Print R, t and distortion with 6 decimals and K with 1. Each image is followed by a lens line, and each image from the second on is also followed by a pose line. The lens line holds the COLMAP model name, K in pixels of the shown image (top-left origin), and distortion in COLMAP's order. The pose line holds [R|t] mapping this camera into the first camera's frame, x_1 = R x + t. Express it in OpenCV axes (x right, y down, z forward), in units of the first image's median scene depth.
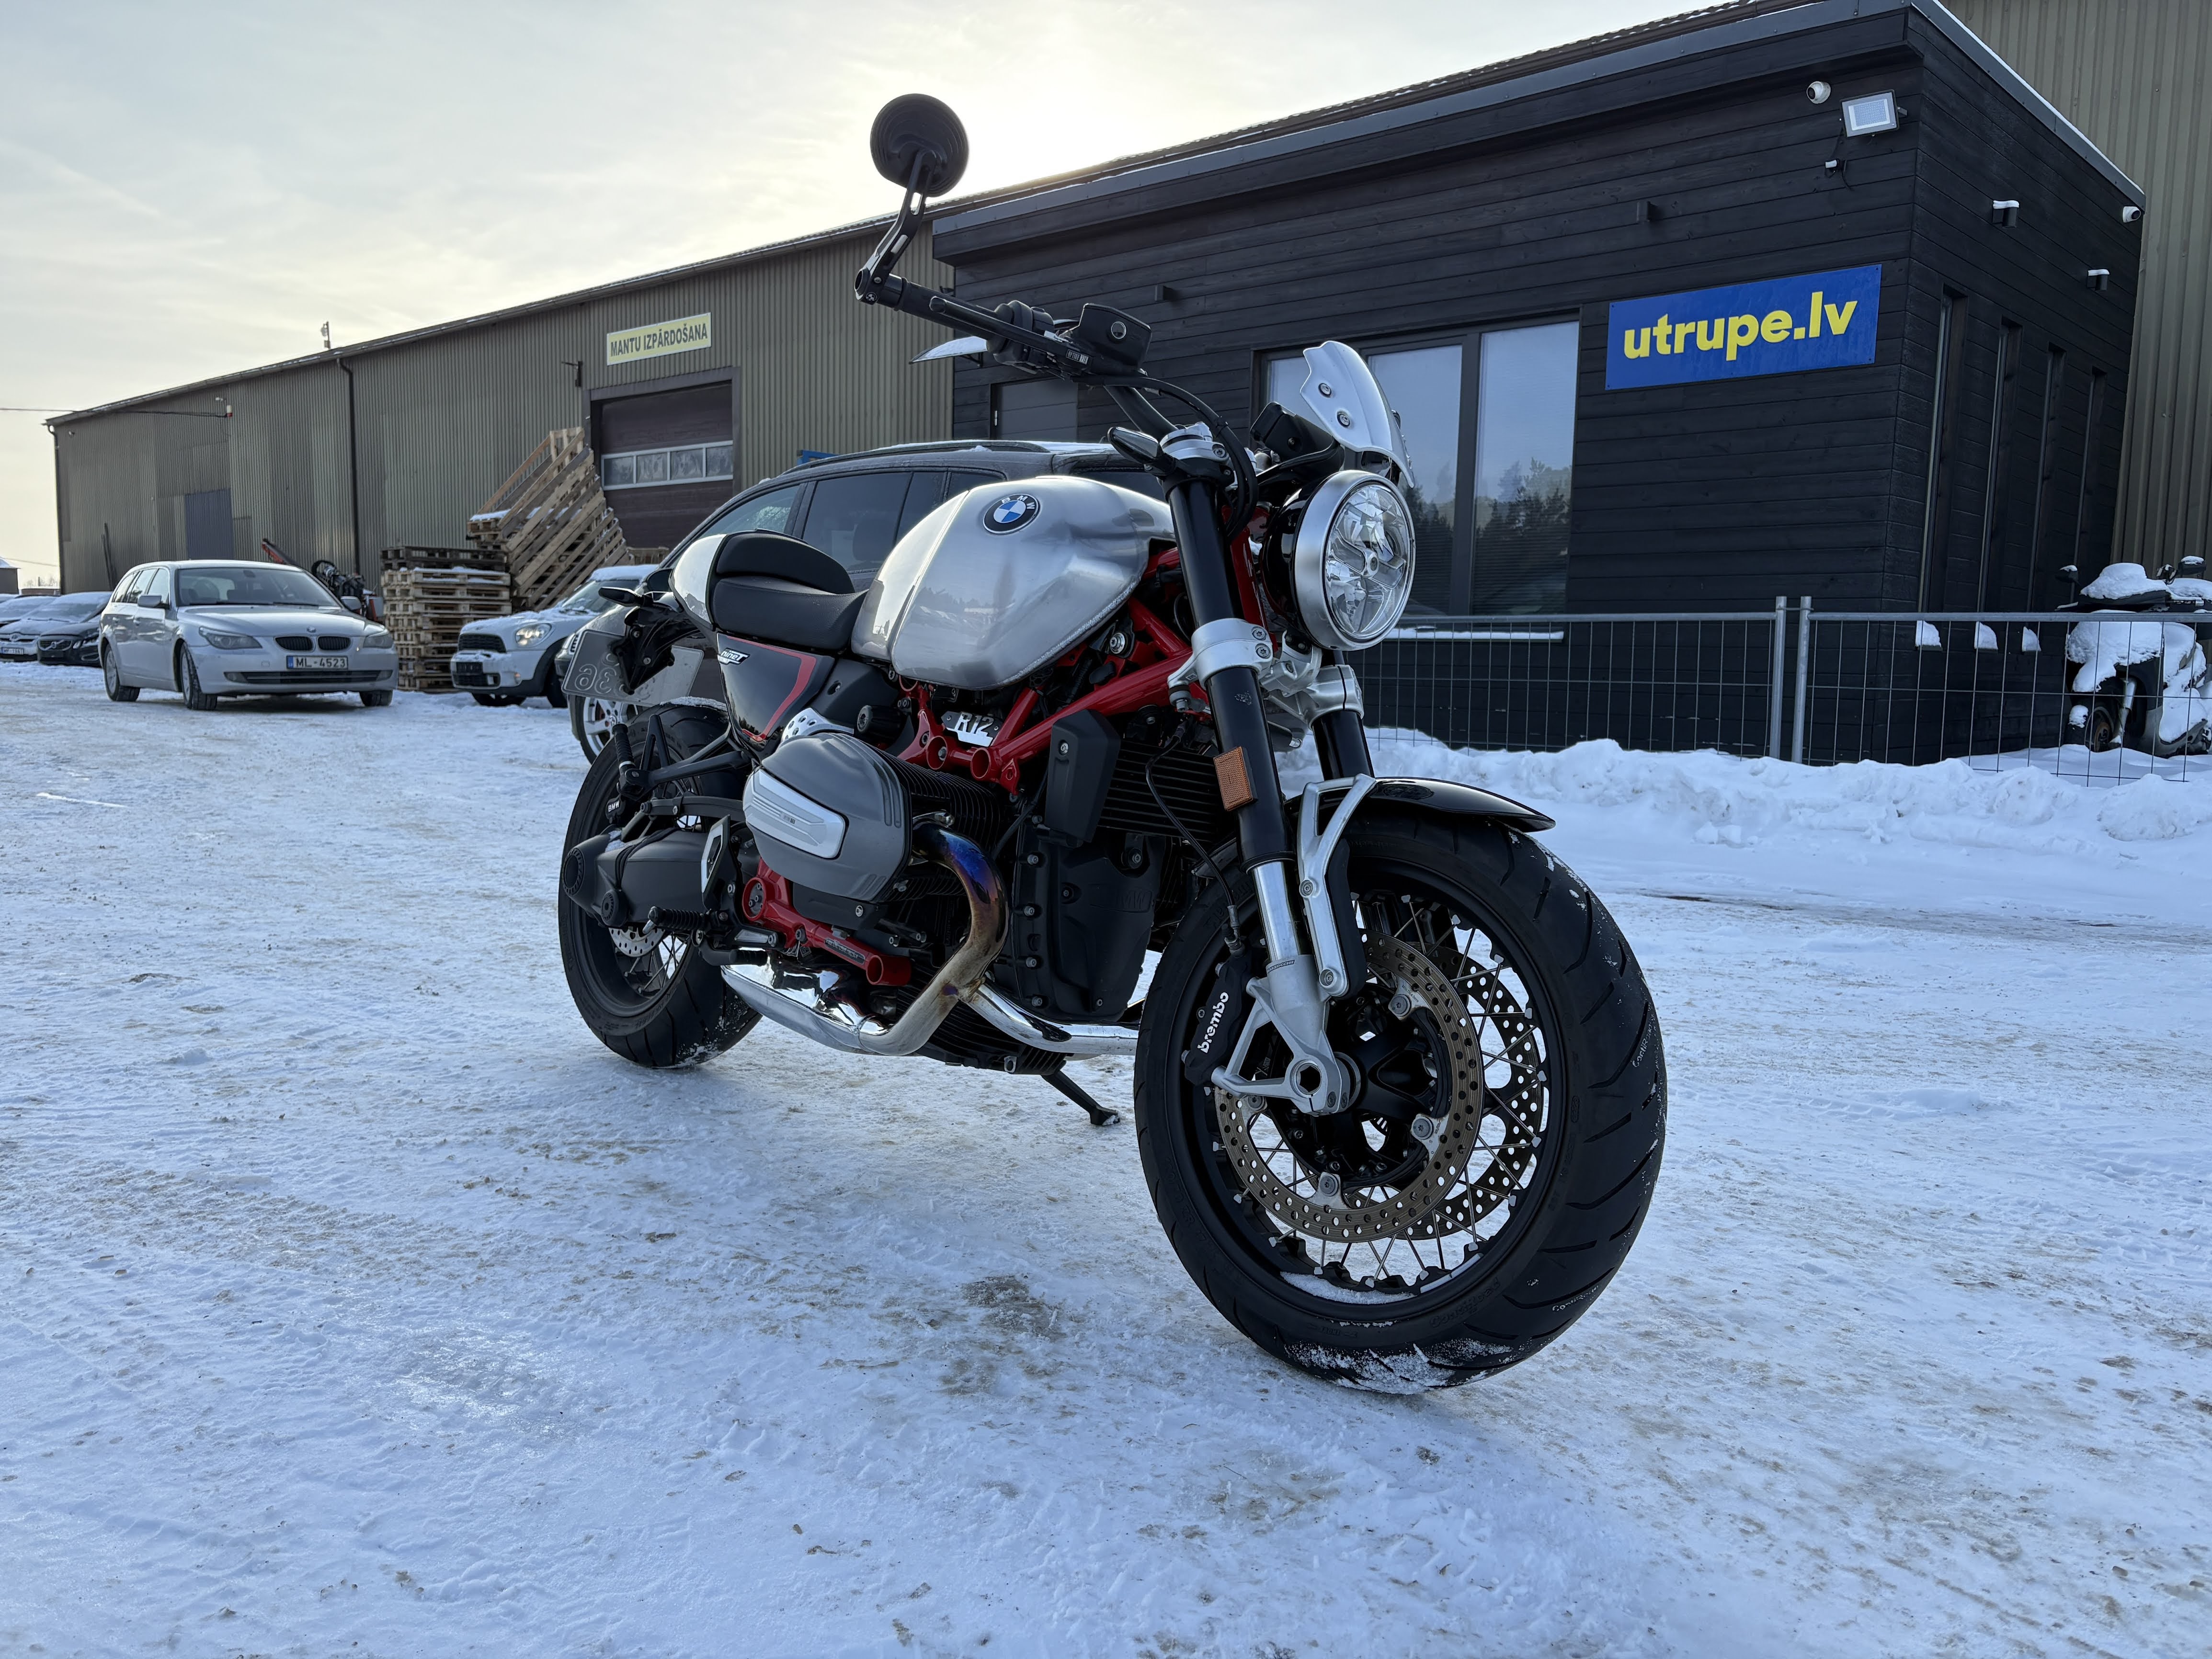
lens RADIAL K [[1705.7, 0, 1106.0], [0, 1705.7, 829.5], [0, 0, 1]] dist [0.000243, 0.004701]
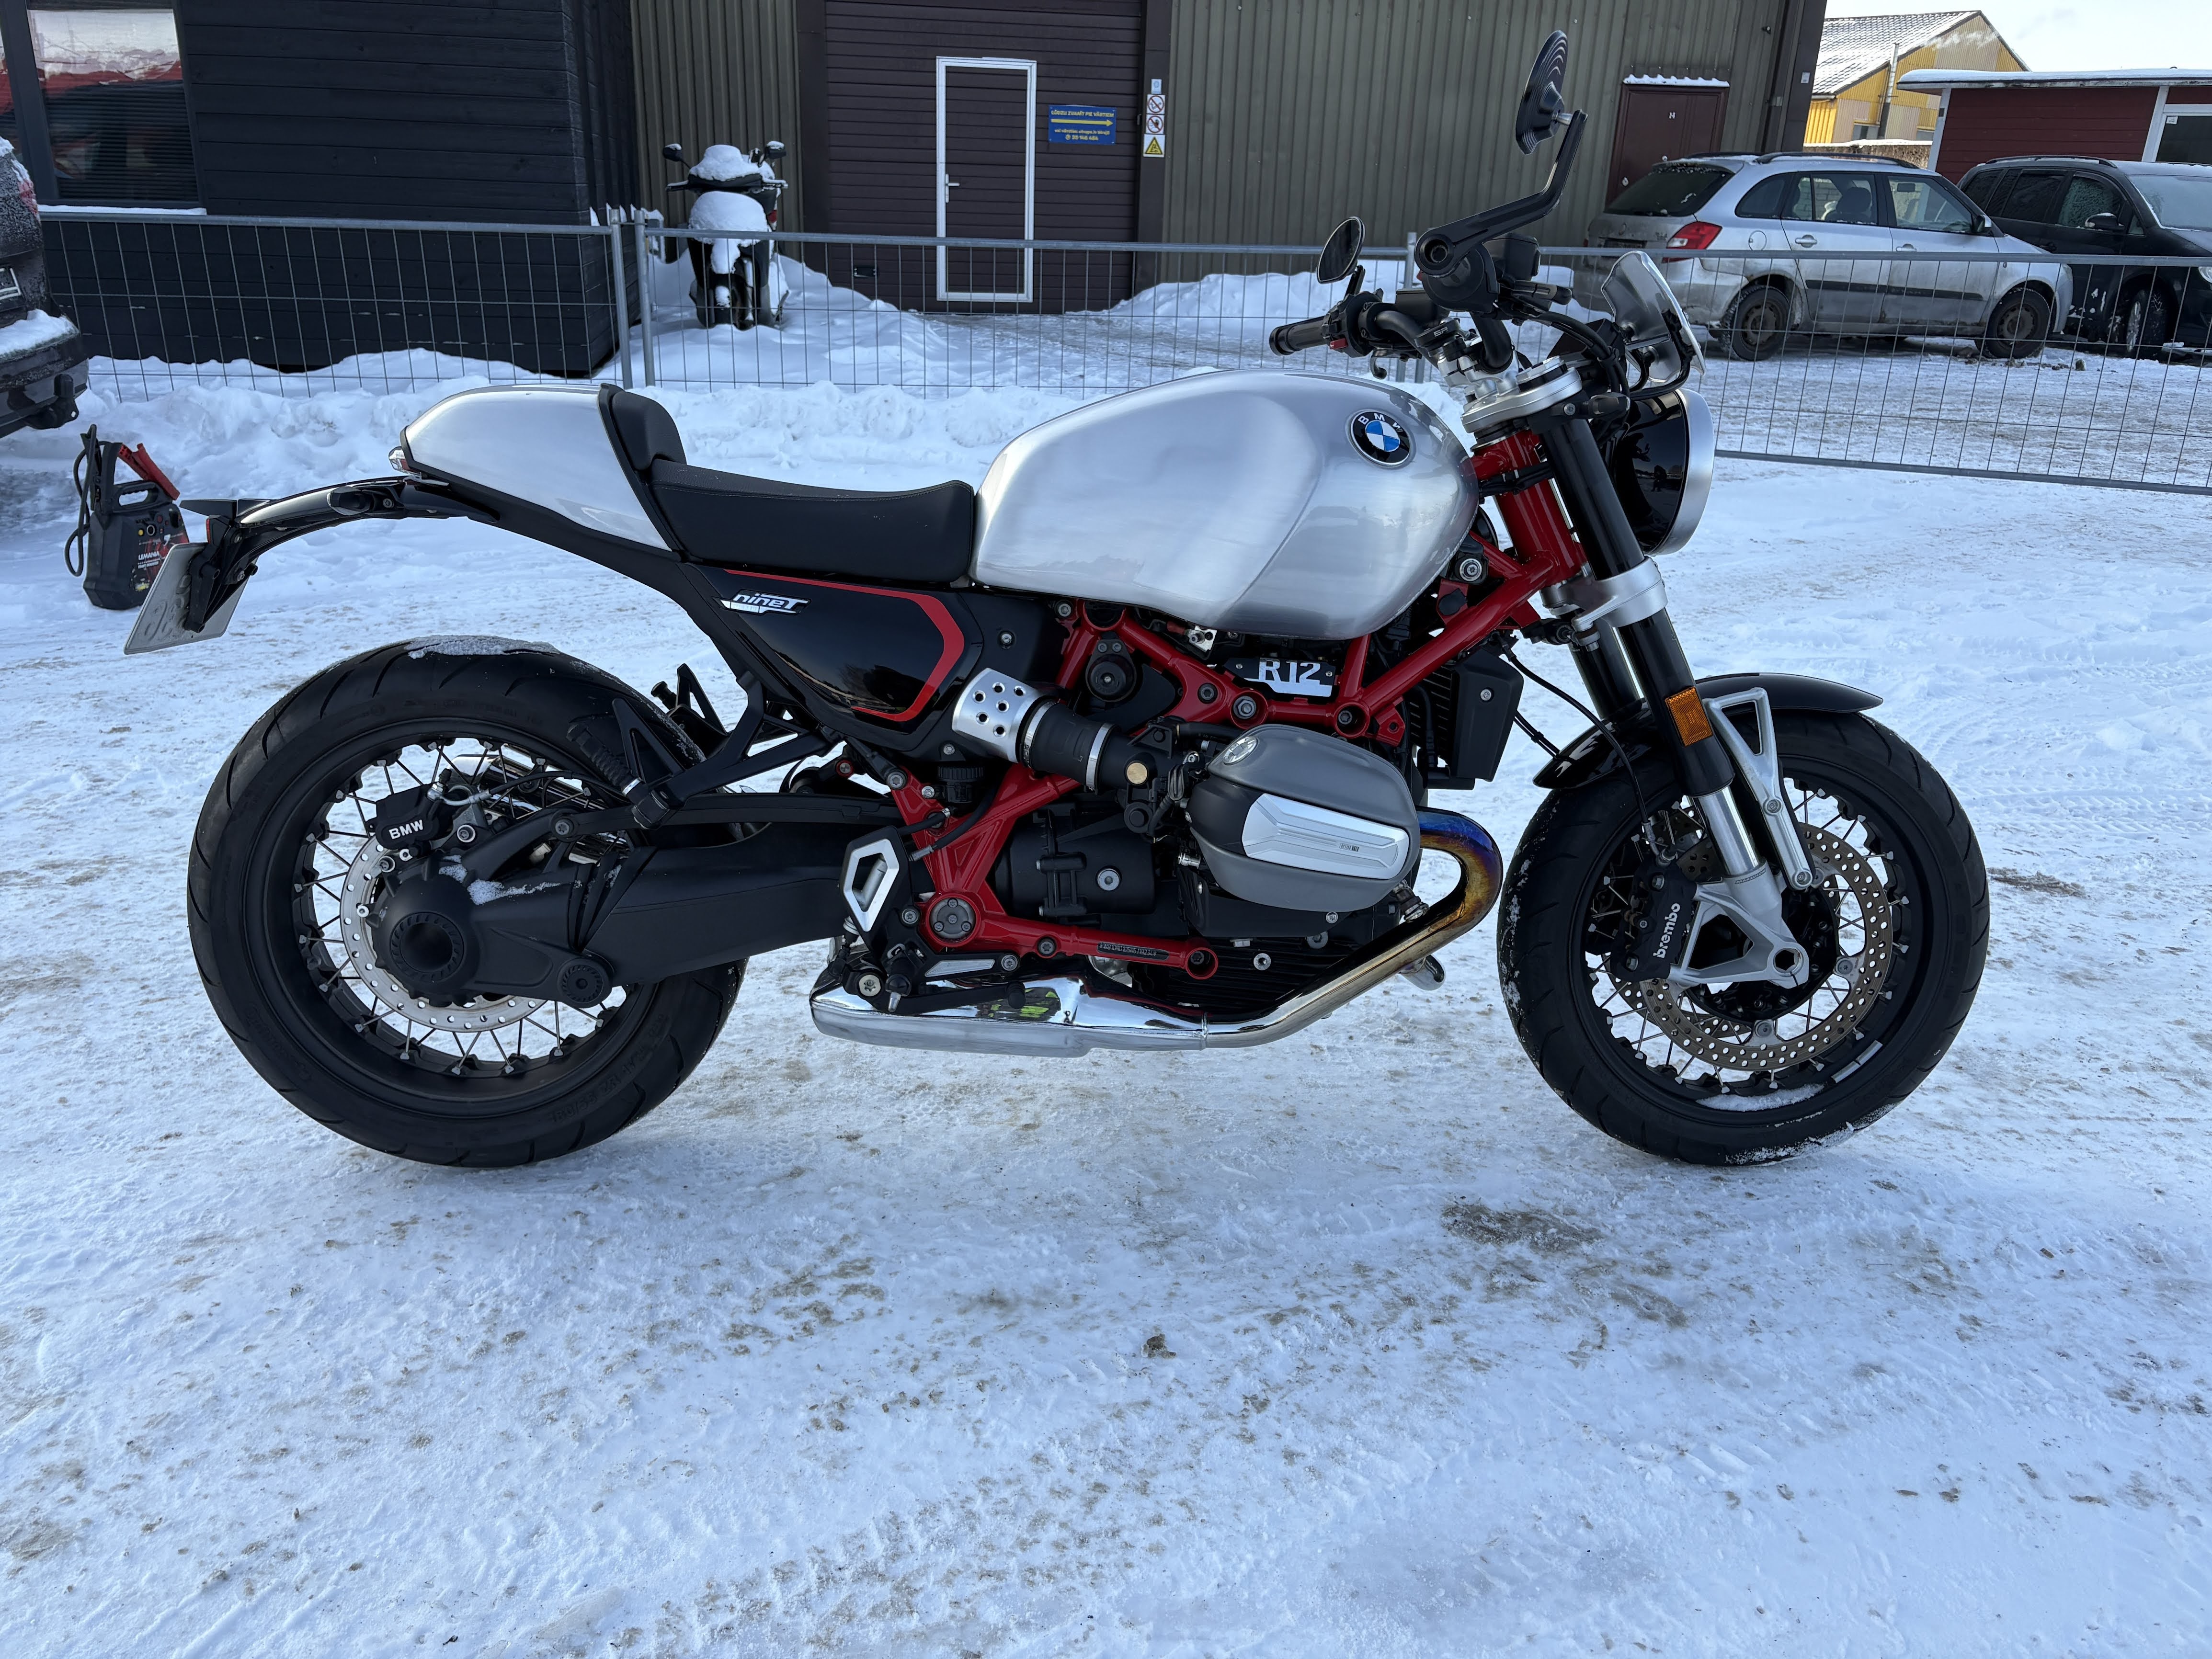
lens RADIAL K [[1670.8, 0, 1080.7], [0, 1670.8, 819.4], [0, 0, 1]] dist [0.046328, -0.047547]
pose [[0.590550, -0.280816, 0.756566, -0.756491], [0.055685, 0.949449, 0.308943, -0.247772], [-0.805077, -0.140317, 0.576335, 0.513924]]
